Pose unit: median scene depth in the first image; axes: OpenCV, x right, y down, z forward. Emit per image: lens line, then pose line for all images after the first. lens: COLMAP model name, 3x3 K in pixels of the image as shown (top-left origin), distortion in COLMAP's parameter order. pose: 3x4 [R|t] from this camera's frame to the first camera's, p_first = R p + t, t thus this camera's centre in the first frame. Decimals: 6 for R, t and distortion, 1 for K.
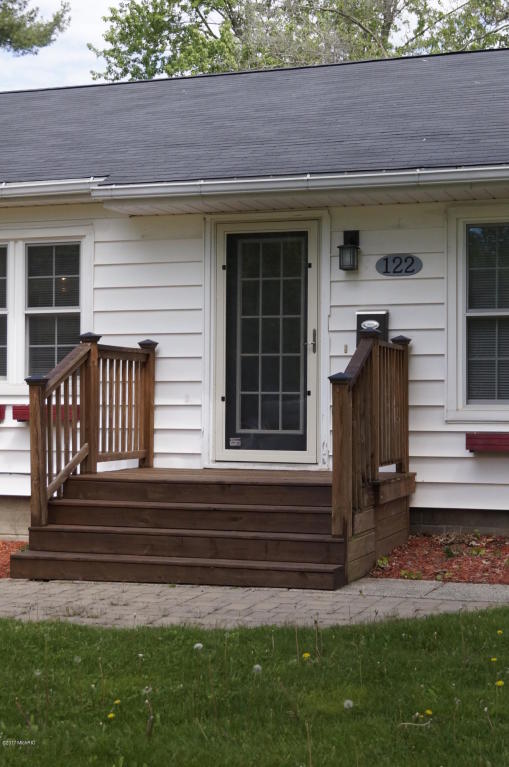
lens RADIAL K [[1287.1, 0, 257.1], [0, 1287.1, 384.9], [0, 0, 1]] dist [-0.043022, 0.000000]
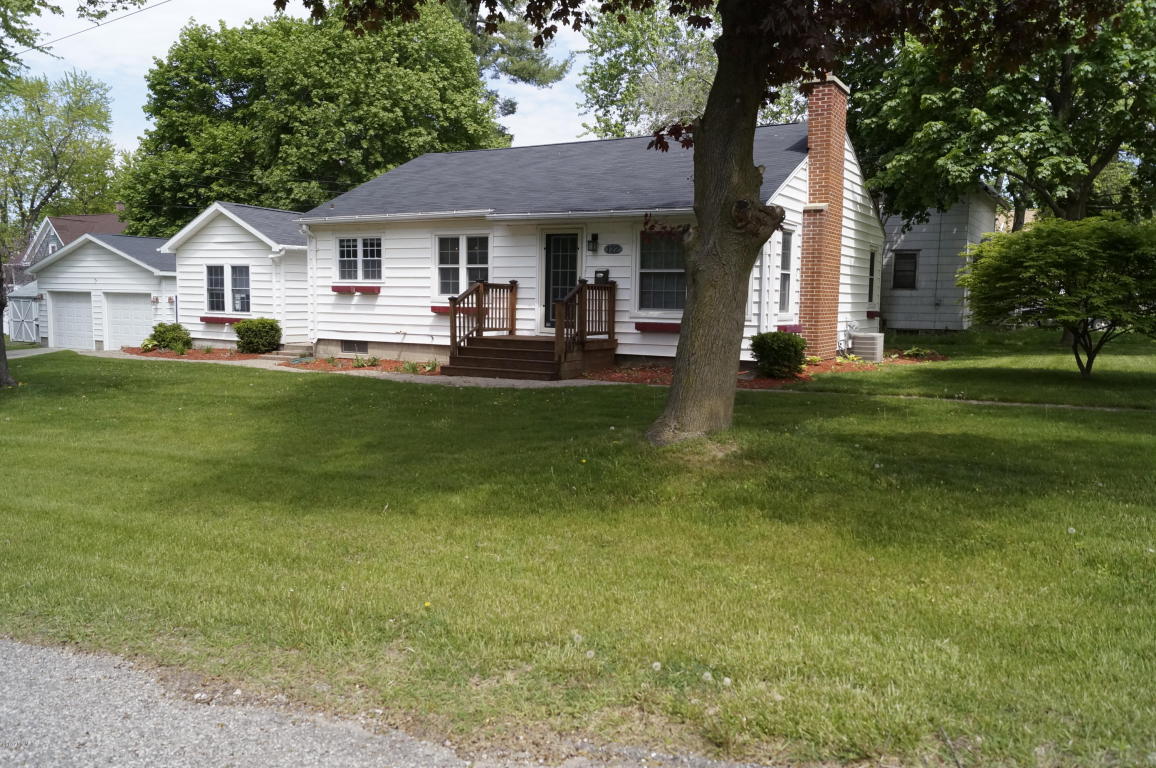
lens RADIAL K [[888.4, 0, 576.7], [0, 888.4, 390.0], [0, 0, 1]] dist [-0.003583, 0.012934]
pose [[0.981590, 0.033249, -0.188082, 0.346608], [-0.011329, 0.993133, 0.116438, -0.026282], [0.190662, -0.112164, 0.975227, -0.584625]]
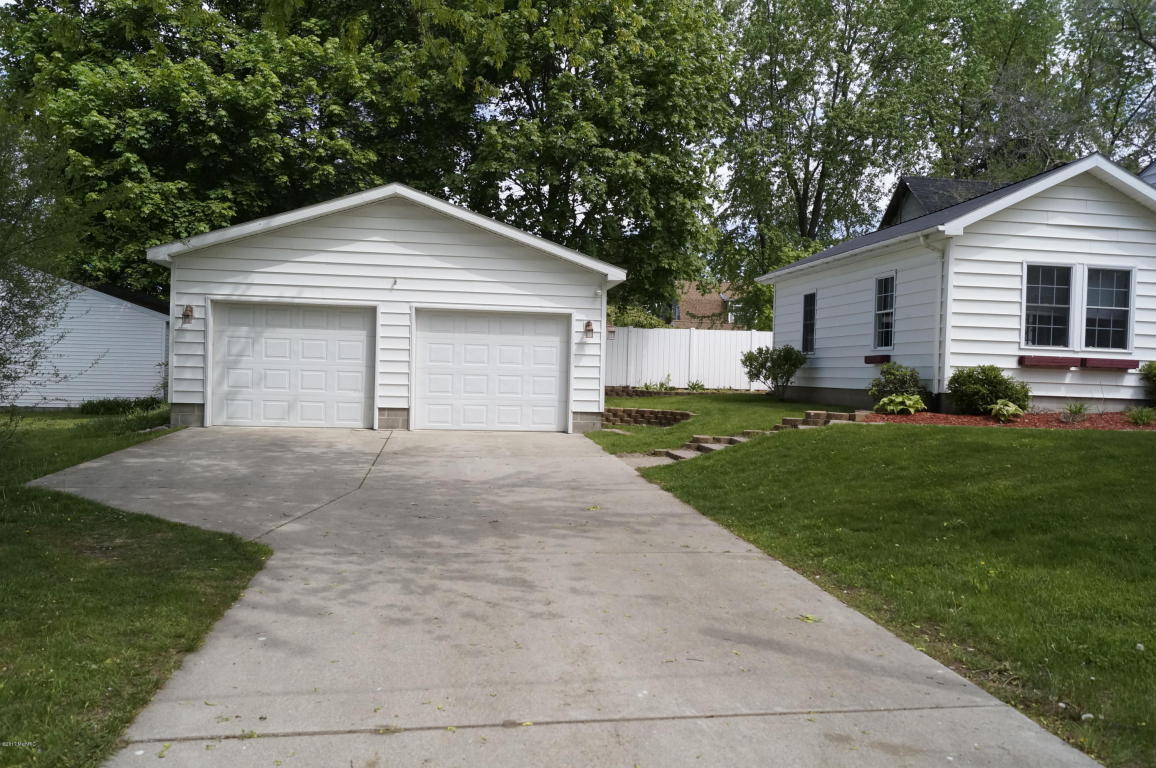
lens RADIAL K [[888.4, 0, 579.0], [0, 888.4, 386.3], [0, 0, 1]] dist [-0.003583, 0.012934]
pose [[0.897235, 0.020340, 0.441085, -2.159484], [-0.031726, 0.999326, 0.018452, 0.103423], [-0.440412, -0.030549, 0.897276, 0.633343]]
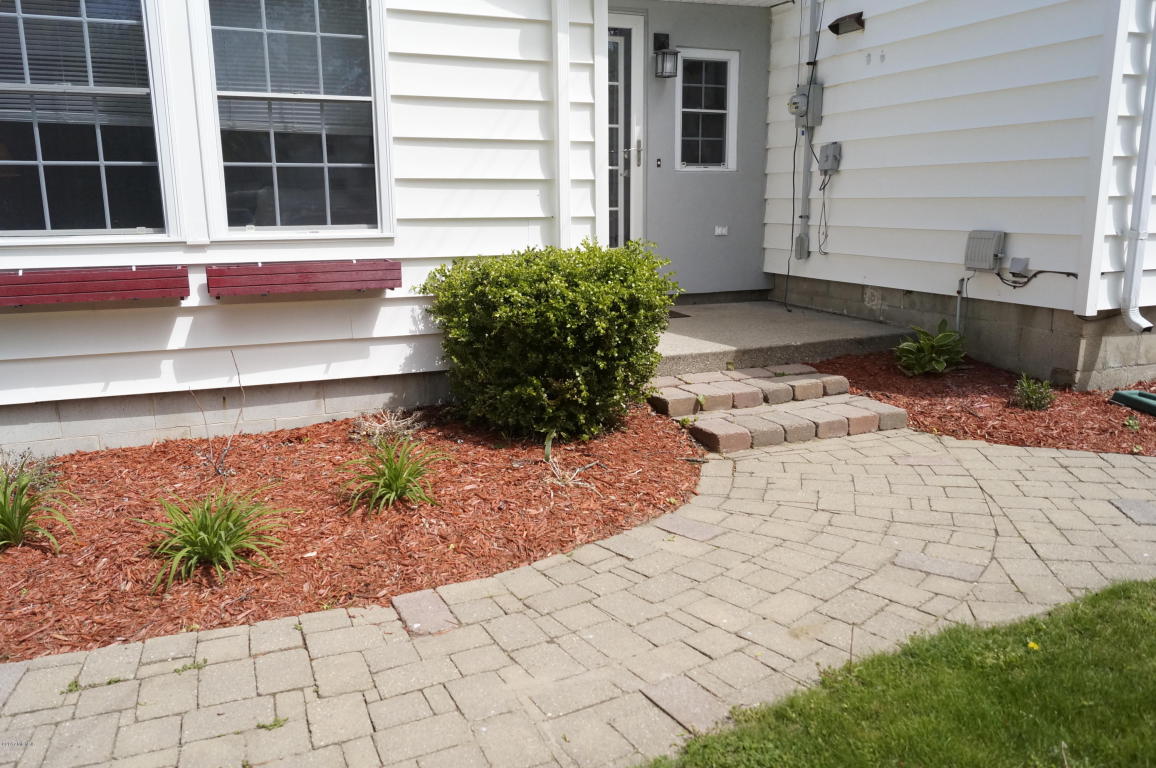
lens RADIAL K [[888.4, 0, 574.1], [0, 888.4, 382.1], [0, 0, 1]] dist [-0.003583, 0.012934]
pose [[0.749525, -0.141988, 0.646570, -1.091837], [0.008531, 0.978717, 0.205038, 0.034728], [-0.661922, -0.148165, 0.734784, 1.059342]]
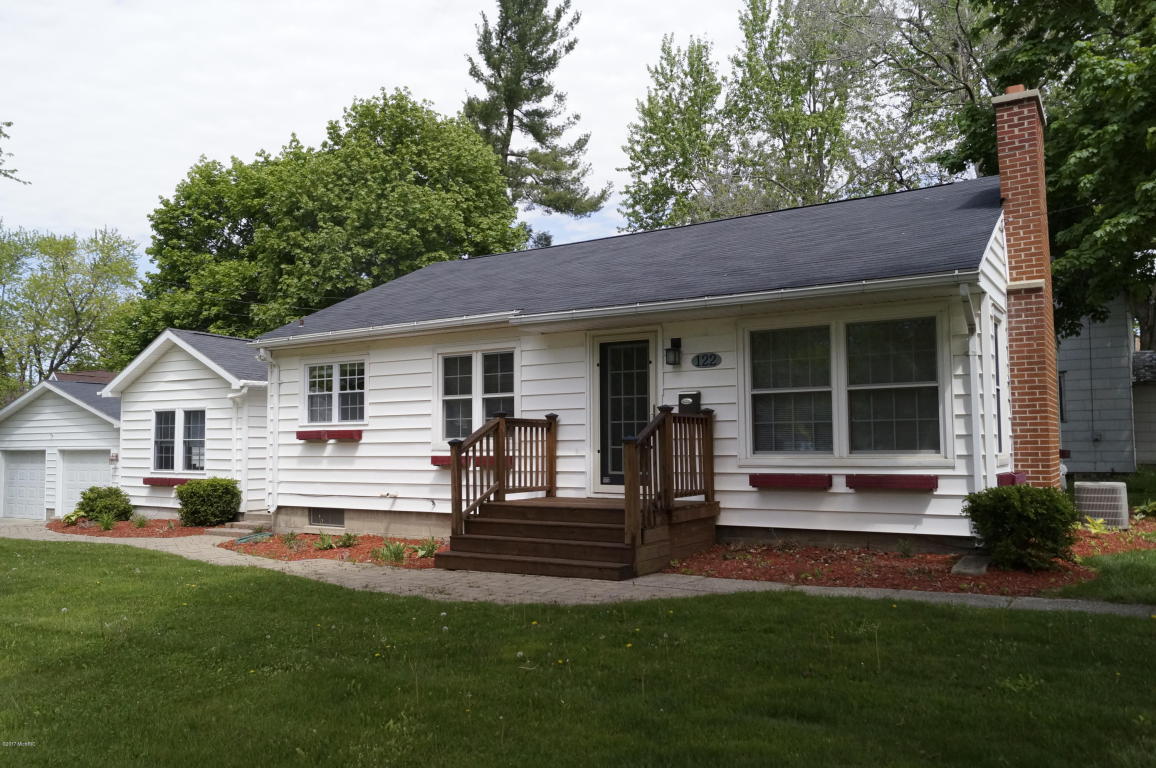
lens RADIAL K [[888.4, 0, 573.8], [0, 888.4, 381.3], [0, 0, 1]] dist [-0.003583, 0.012934]
pose [[0.972209, -0.026972, -0.232554, 0.194673], [0.013078, 0.998047, -0.061079, -0.008394], [0.233747, 0.056340, 0.970664, -0.028343]]
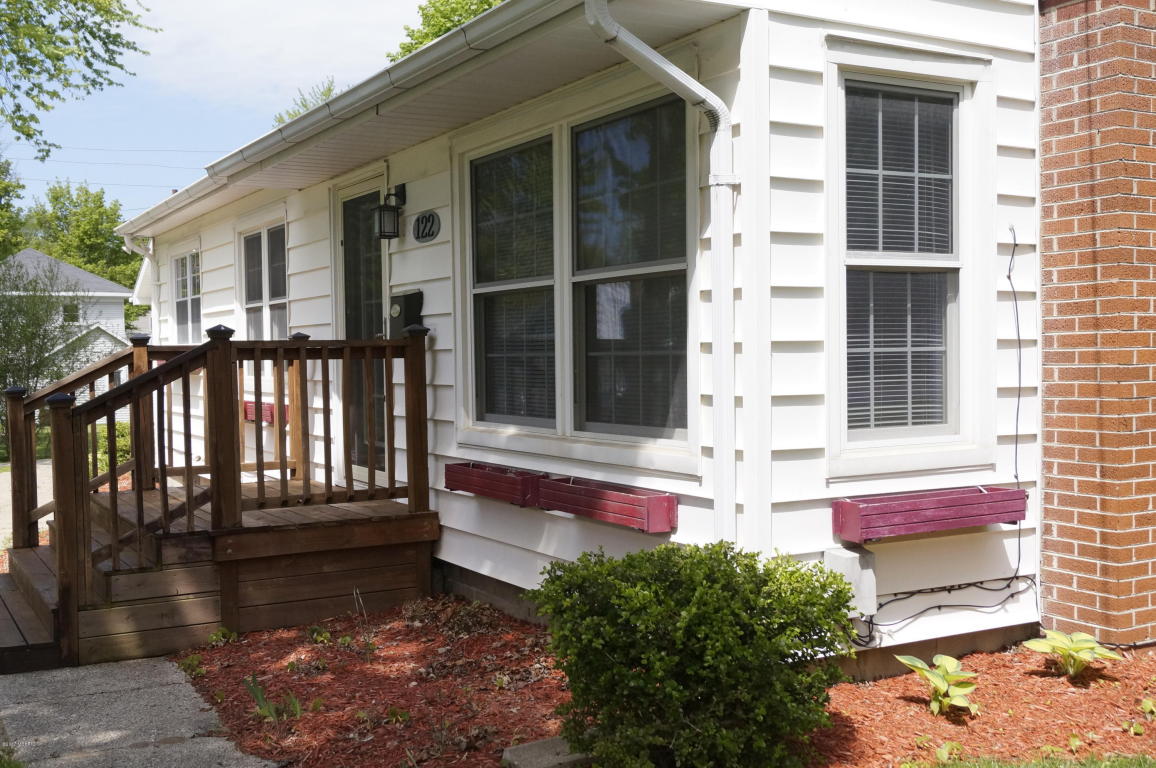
lens RADIAL K [[1248.9, 0, 573.8], [0, 1248.9, 381.1], [0, 0, 1]] dist [-0.019956, 0.000000]
pose [[0.745404, 0.002293, -0.666609, 0.628385], [0.024937, 0.999198, 0.031321, -0.025272], [0.666147, -0.039970, 0.744749, 0.513419]]
